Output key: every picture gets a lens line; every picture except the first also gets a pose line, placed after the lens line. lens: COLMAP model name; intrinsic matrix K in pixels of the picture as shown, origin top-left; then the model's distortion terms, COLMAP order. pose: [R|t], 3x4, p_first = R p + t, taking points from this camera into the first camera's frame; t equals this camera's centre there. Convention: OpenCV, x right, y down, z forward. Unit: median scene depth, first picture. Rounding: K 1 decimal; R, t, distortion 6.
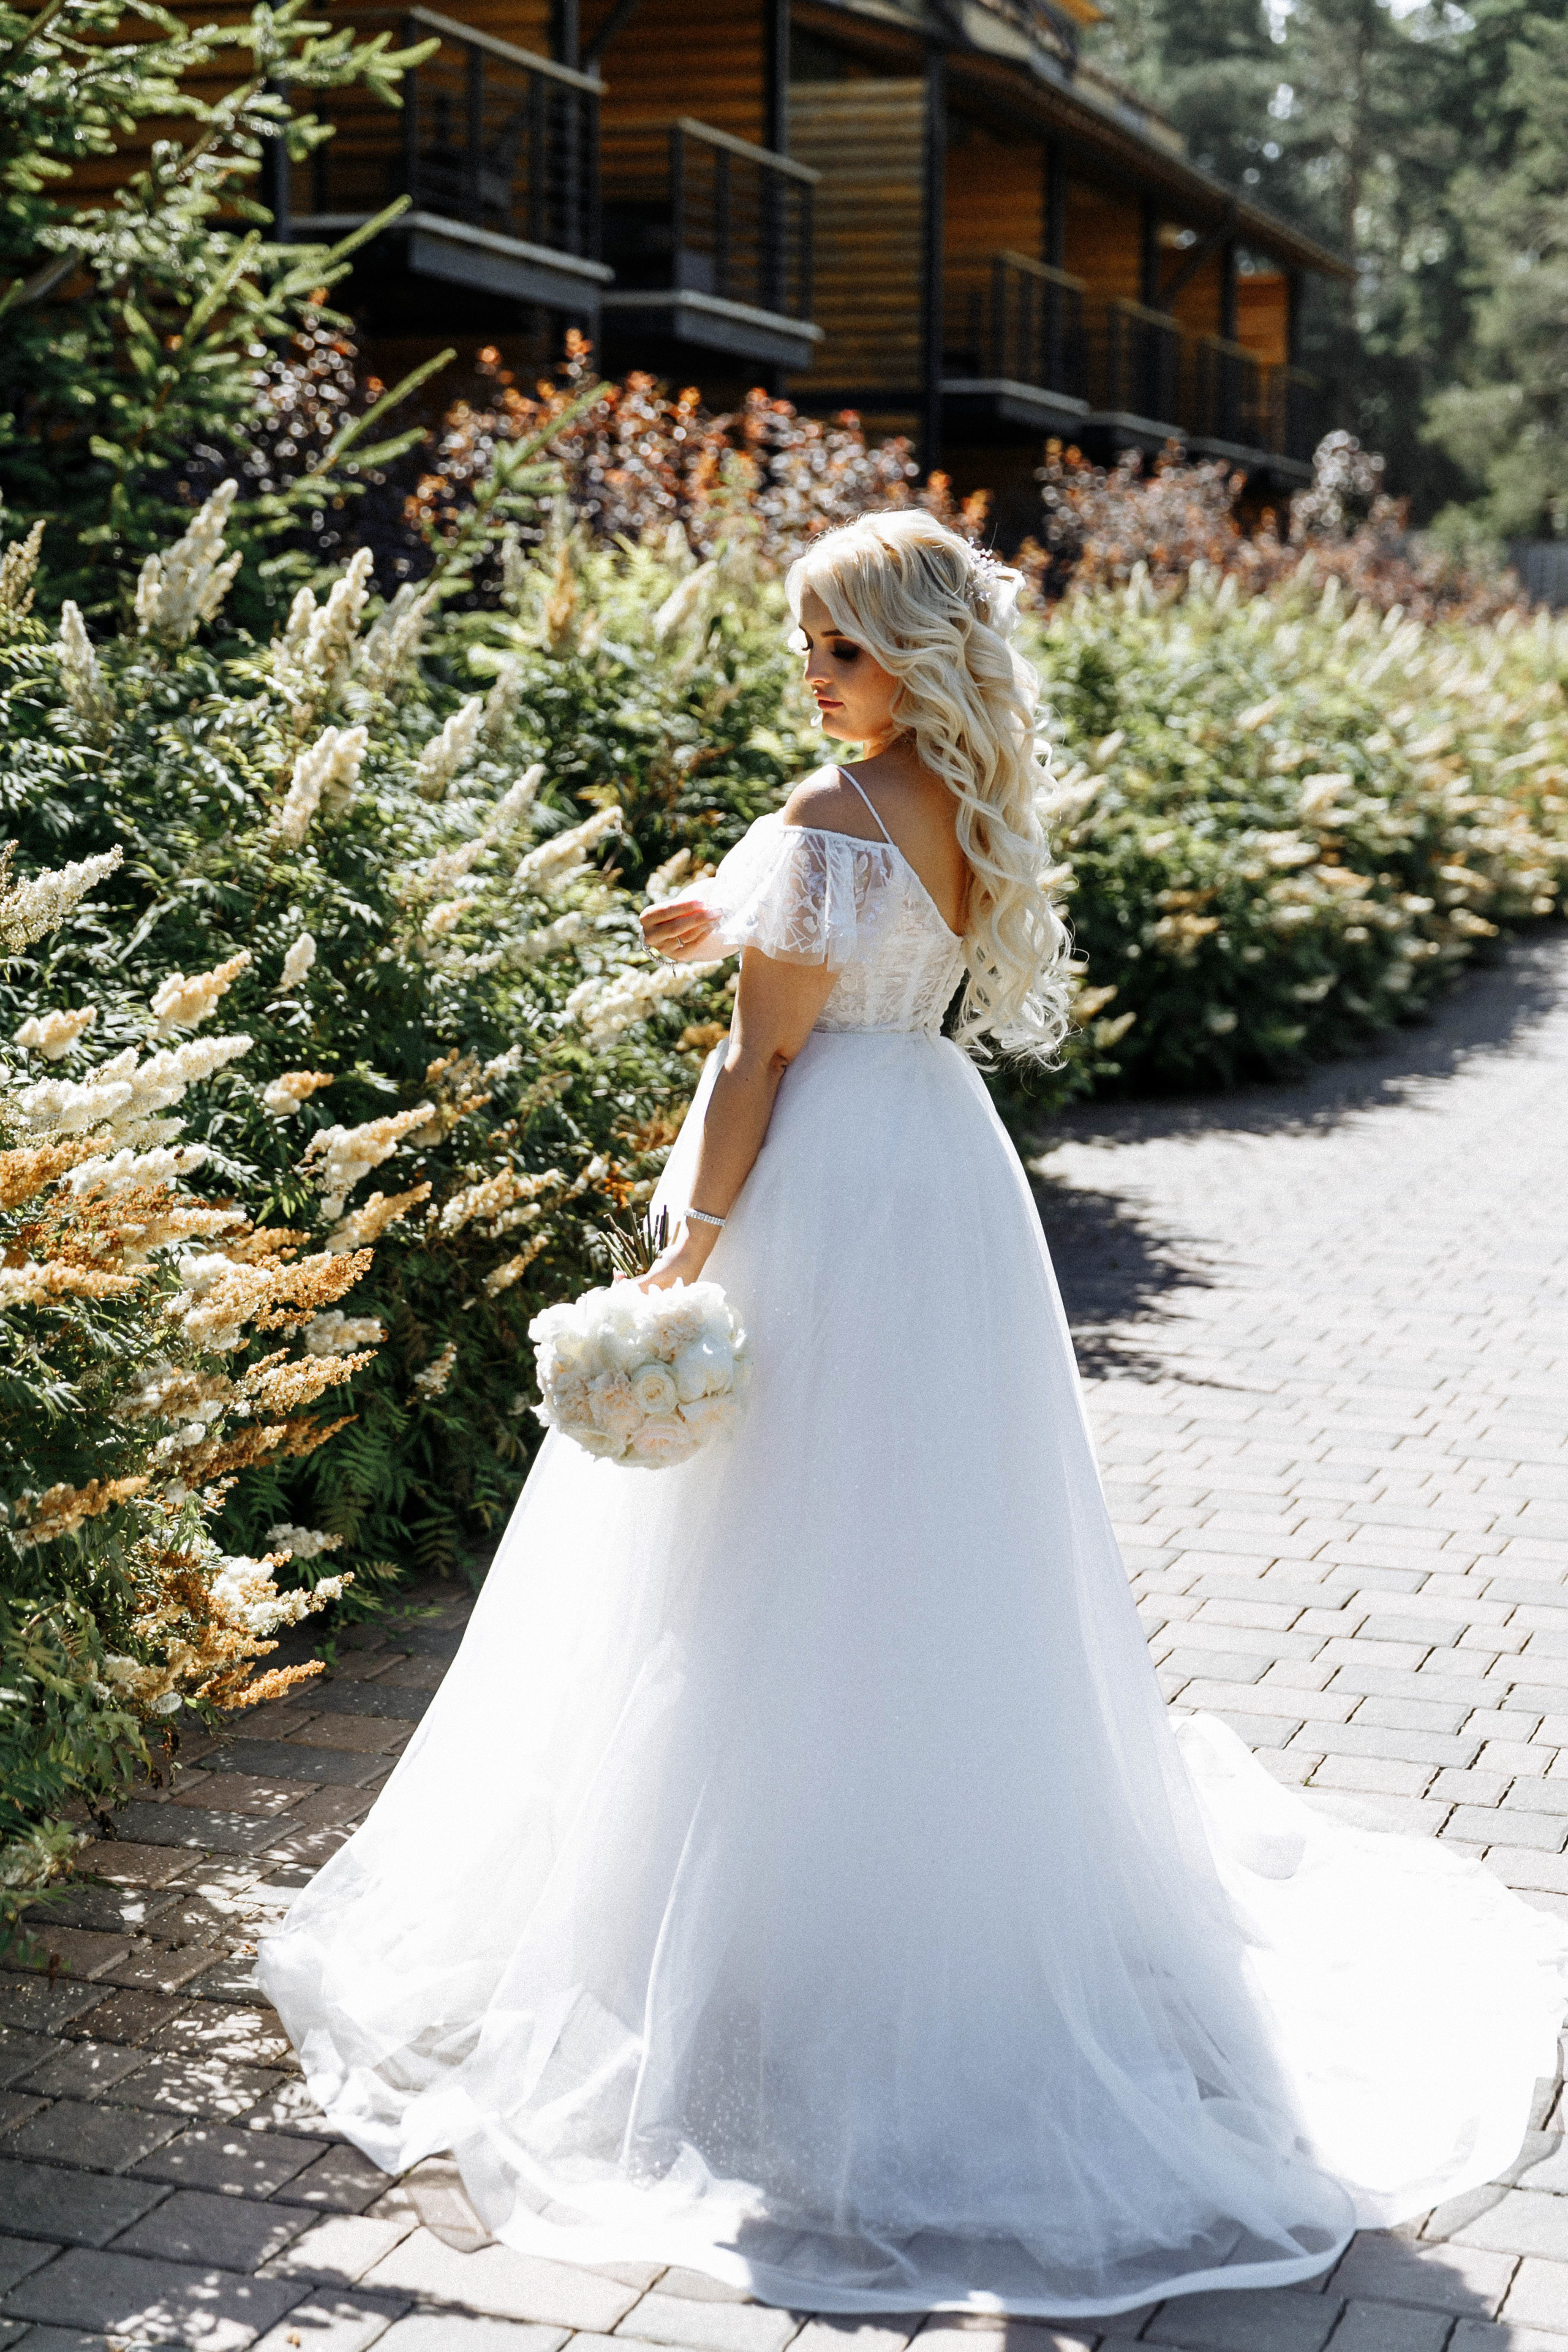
lens RADIAL K [[3832.9, 0, 767.0], [0, 3832.9, 1193.9], [0, 0, 1]] dist [0.042975, 0.000000]
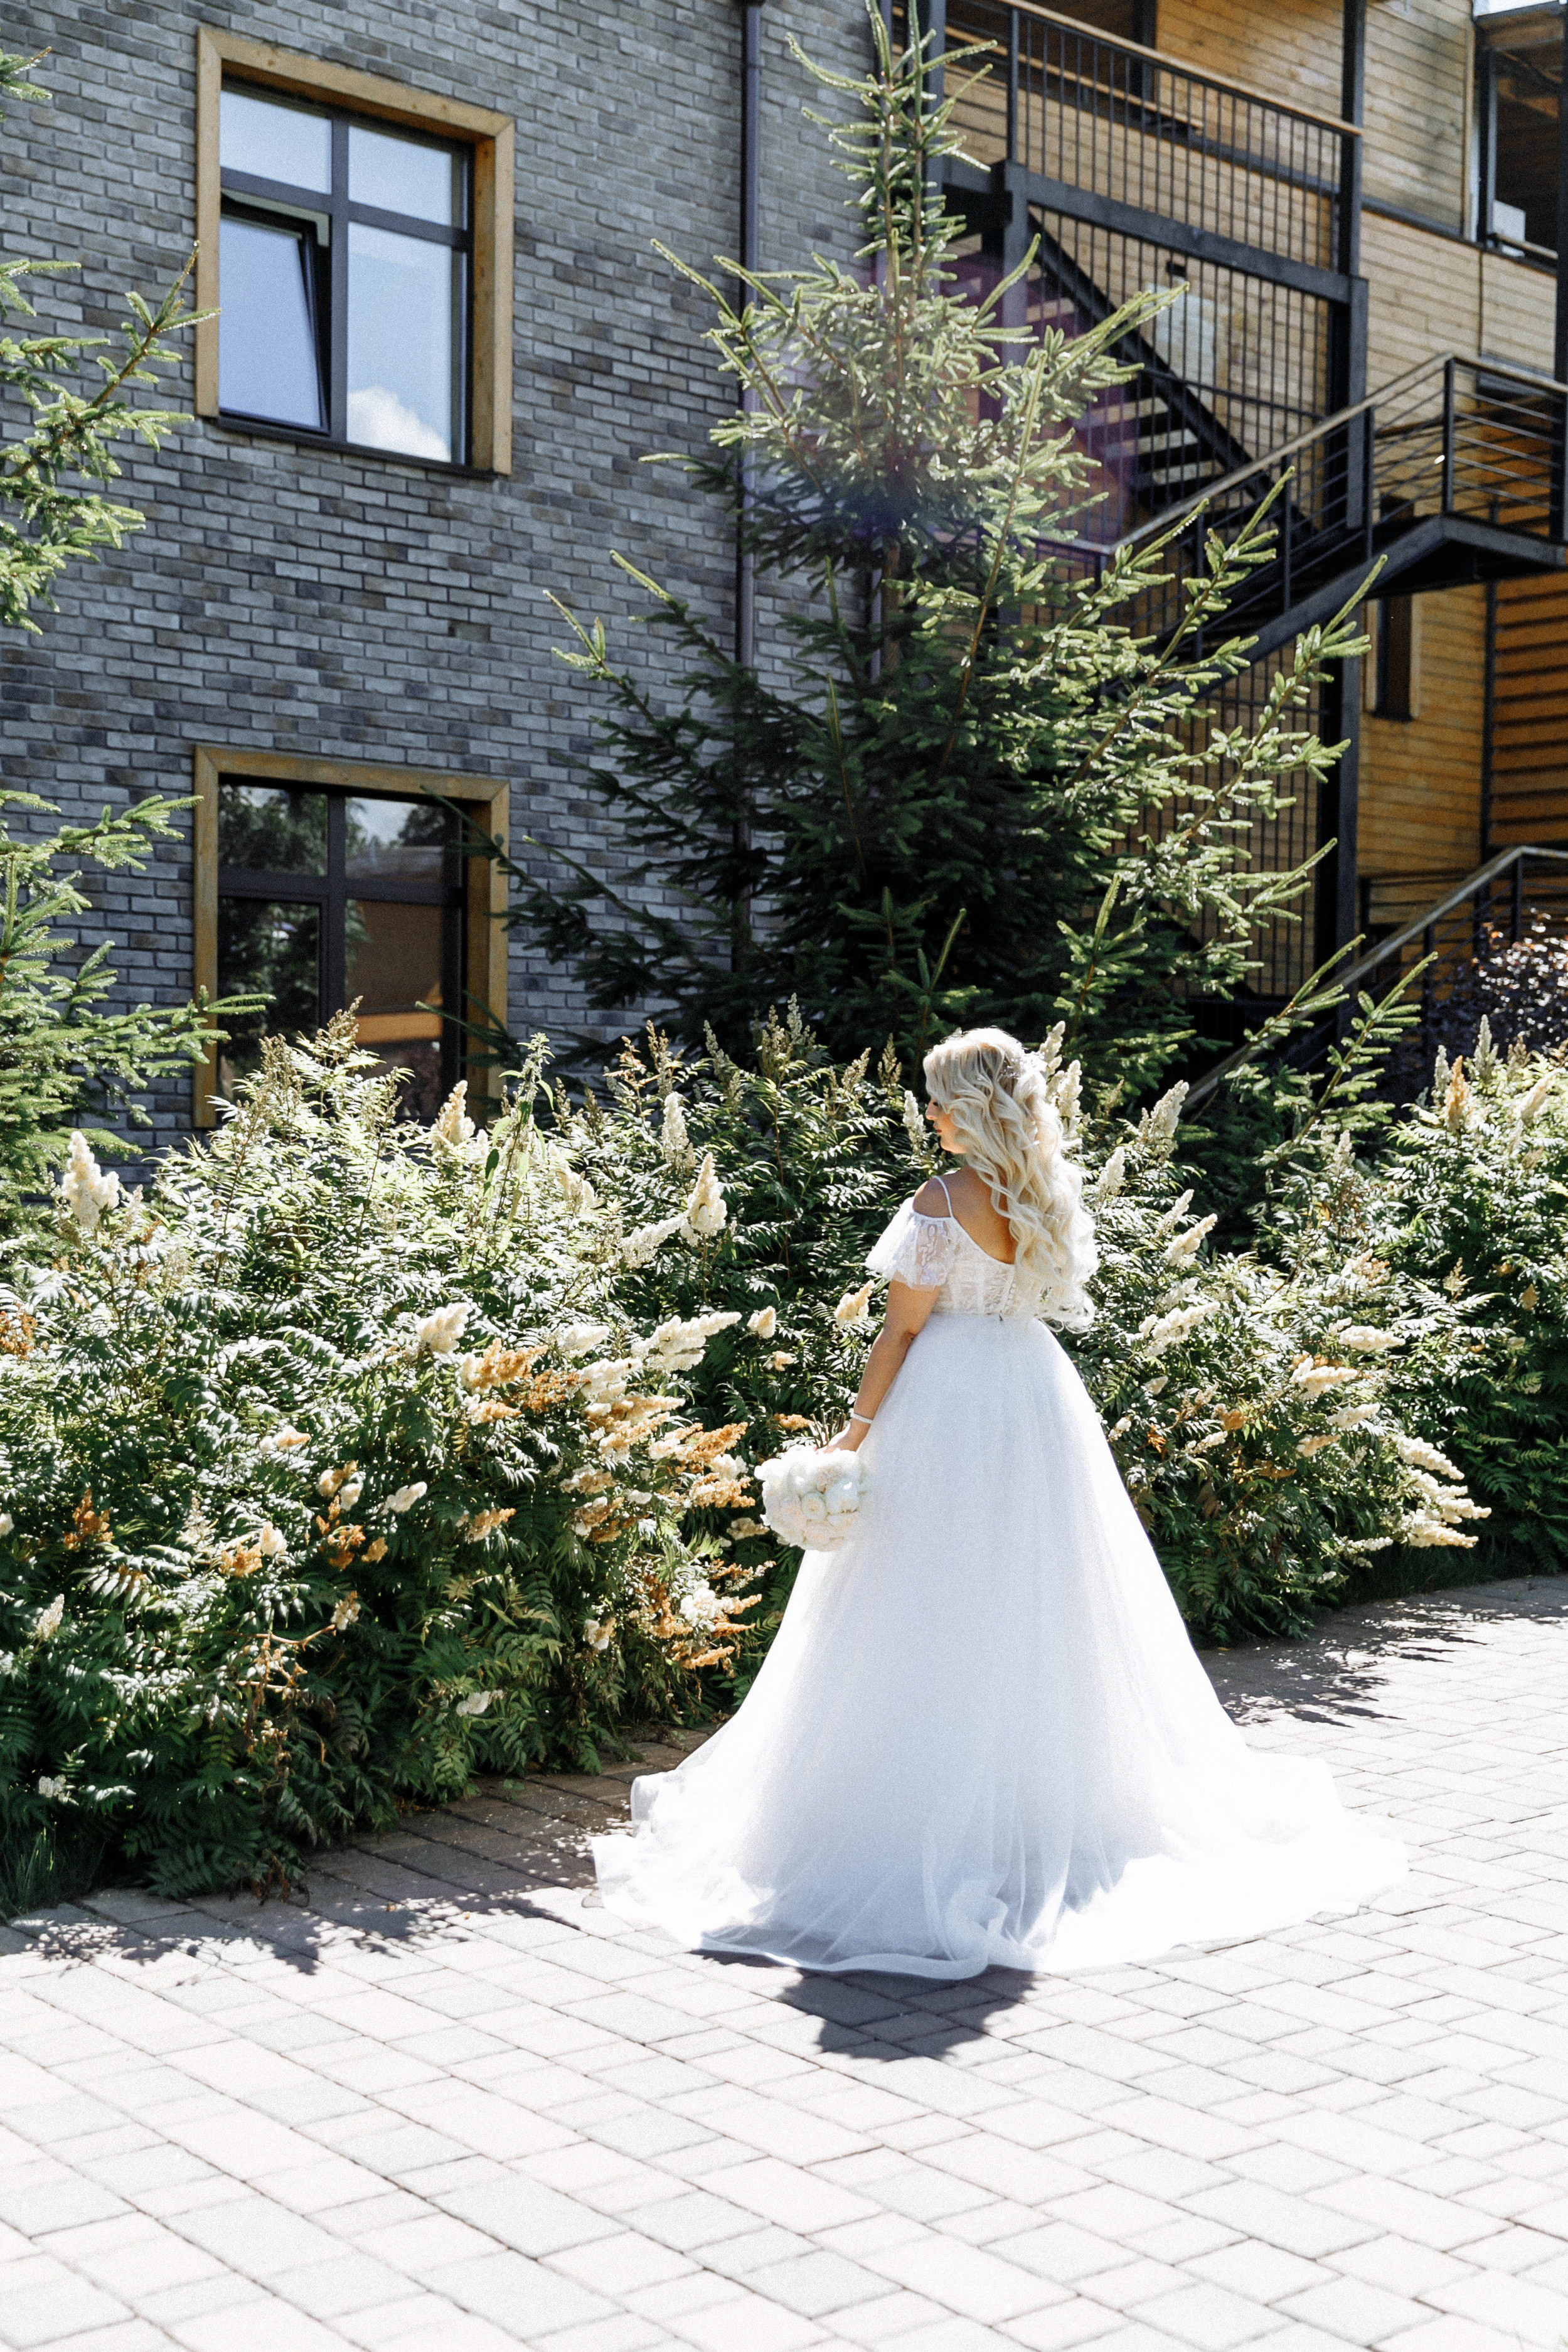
lens RADIAL K [[3013.7, 0, 818.9], [0, 3013.7, 1228.4], [0, 0, 1]] dist [0.007338, 0.000000]
pose [[0.868341, 0.018161, -0.495636, 0.481816], [-0.075085, 0.992625, -0.095175, 0.042192], [0.490252, 0.119859, 0.863300, -0.198038]]
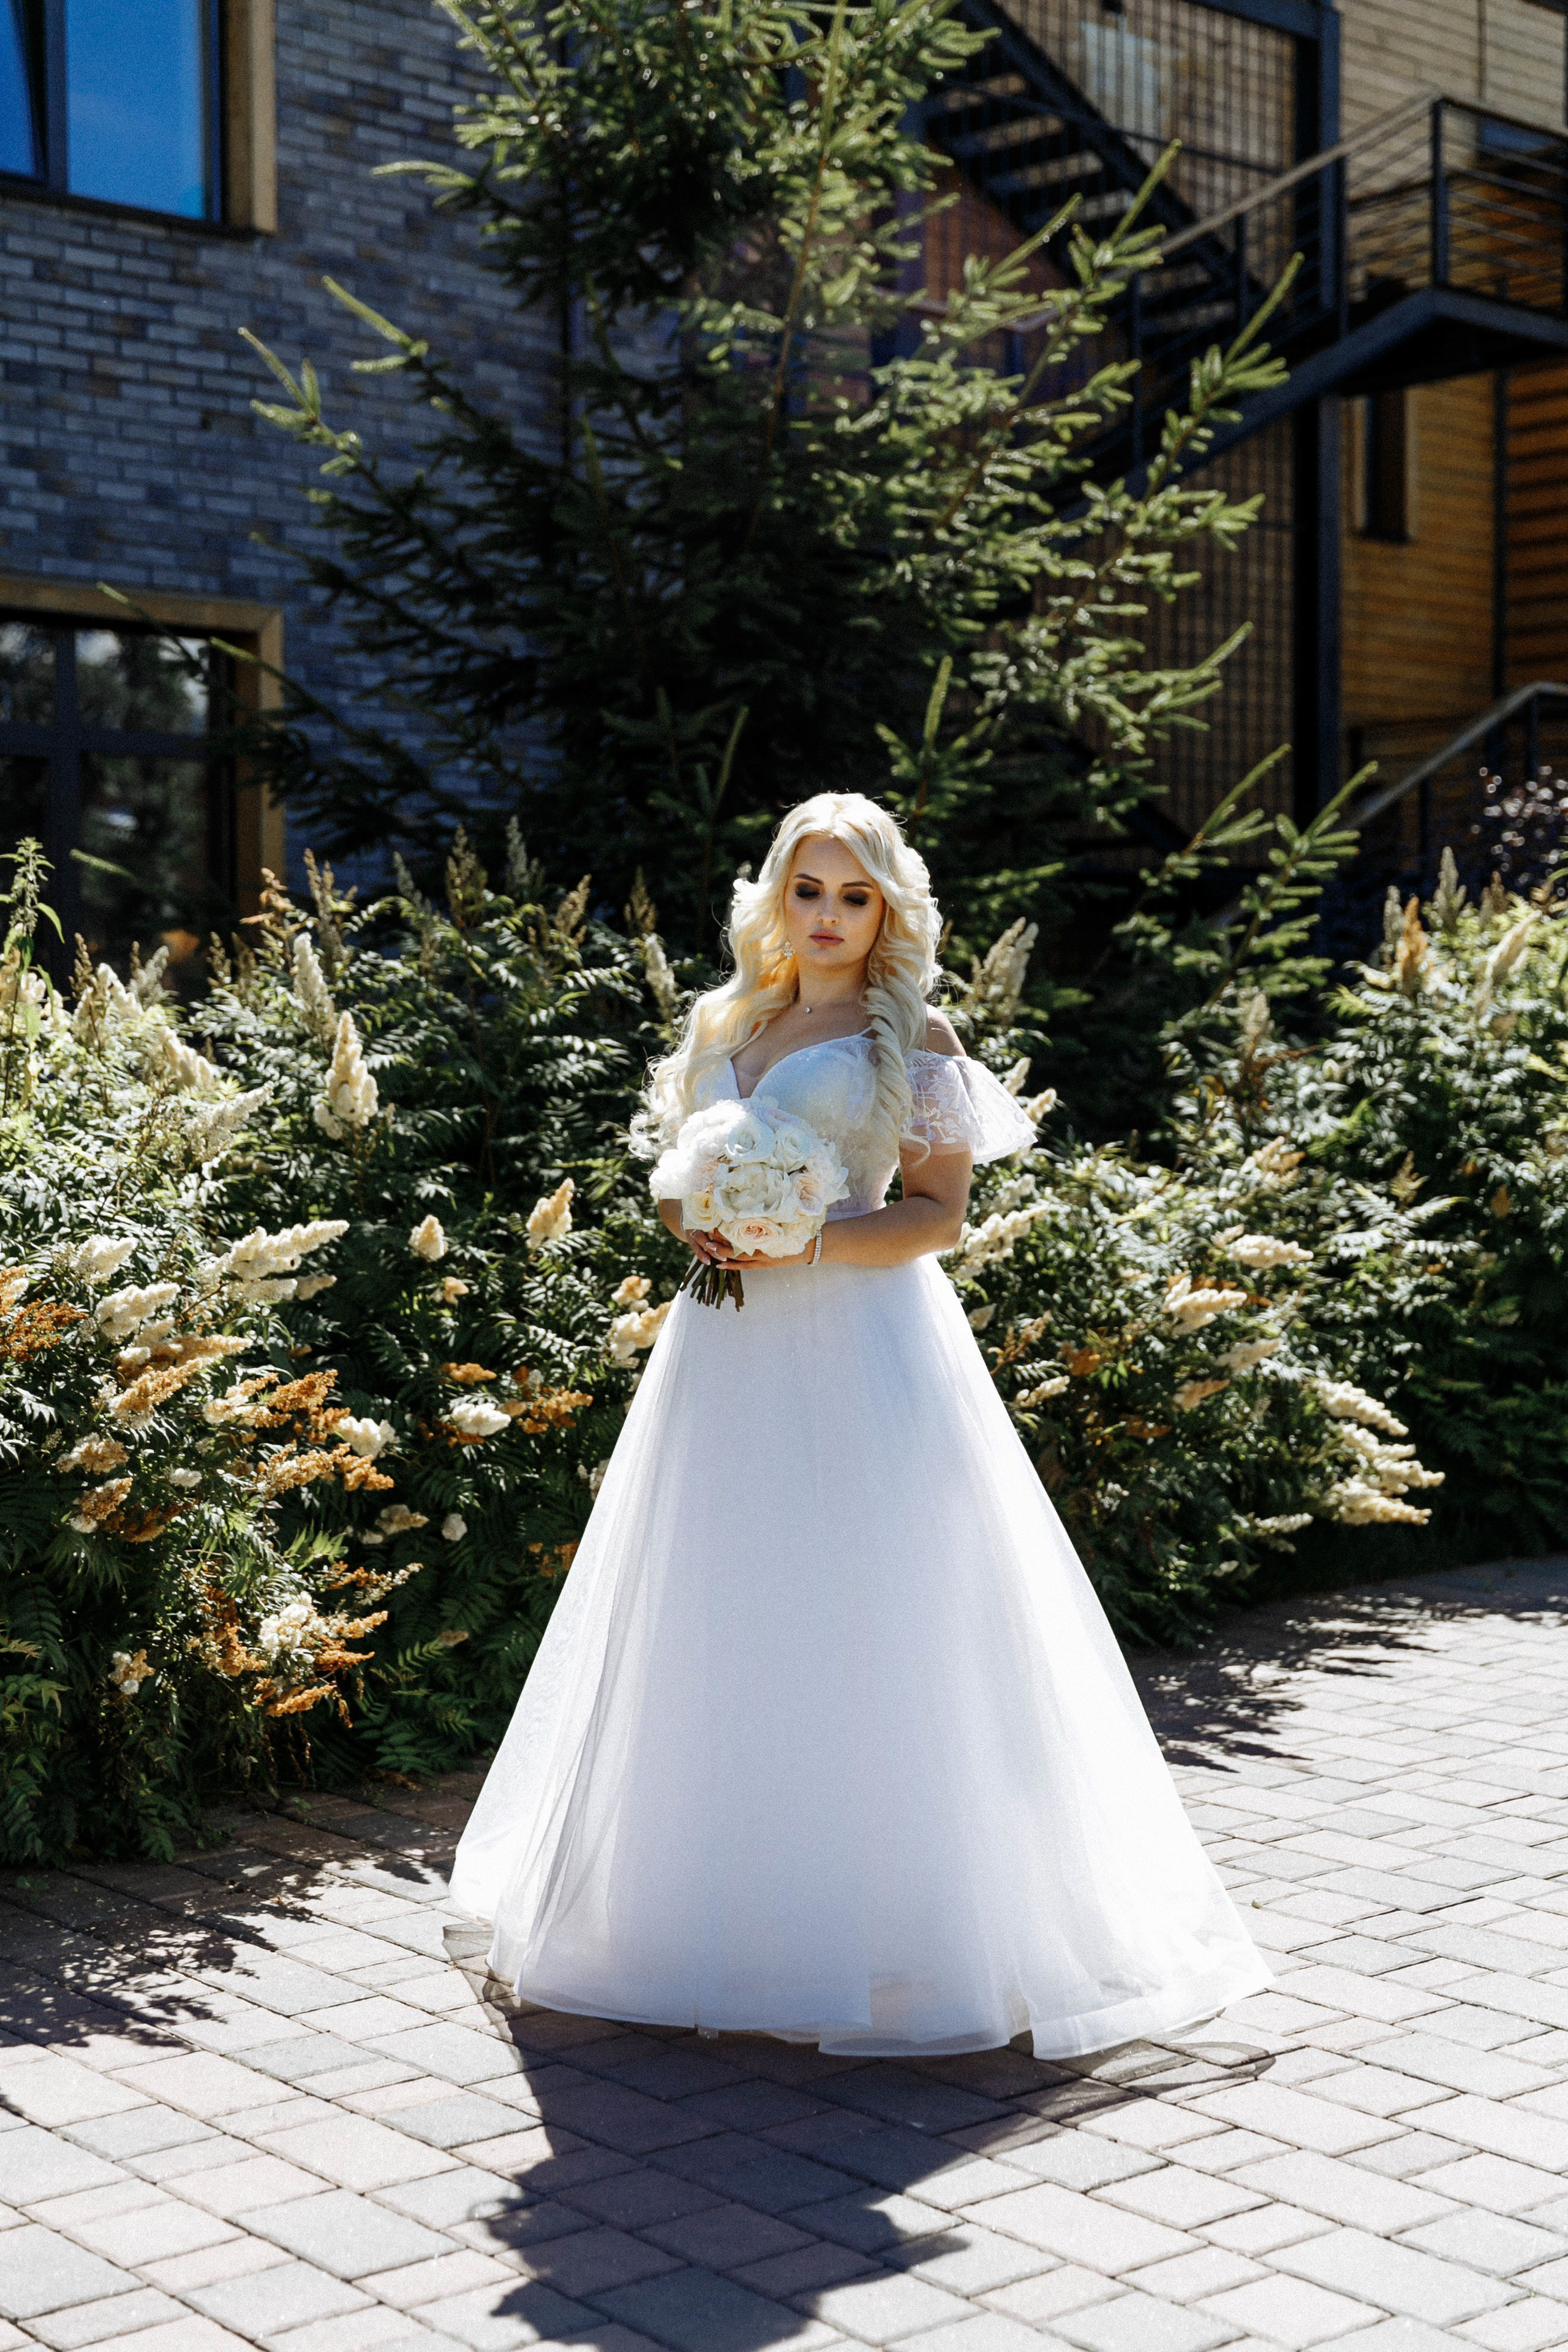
lens RADIAL K [[3359.7, 0, 786.9], [0, 3359.7, 1169.7], [0, 0, 1]] dist [0.025946, 0.000000]
pose [[0.865842, 0.001835, -0.500314, 0.455077], [-0.057772, 0.993671, -0.096334, 0.035437], [0.496971, 0.112314, 0.860468, 0.039418]]
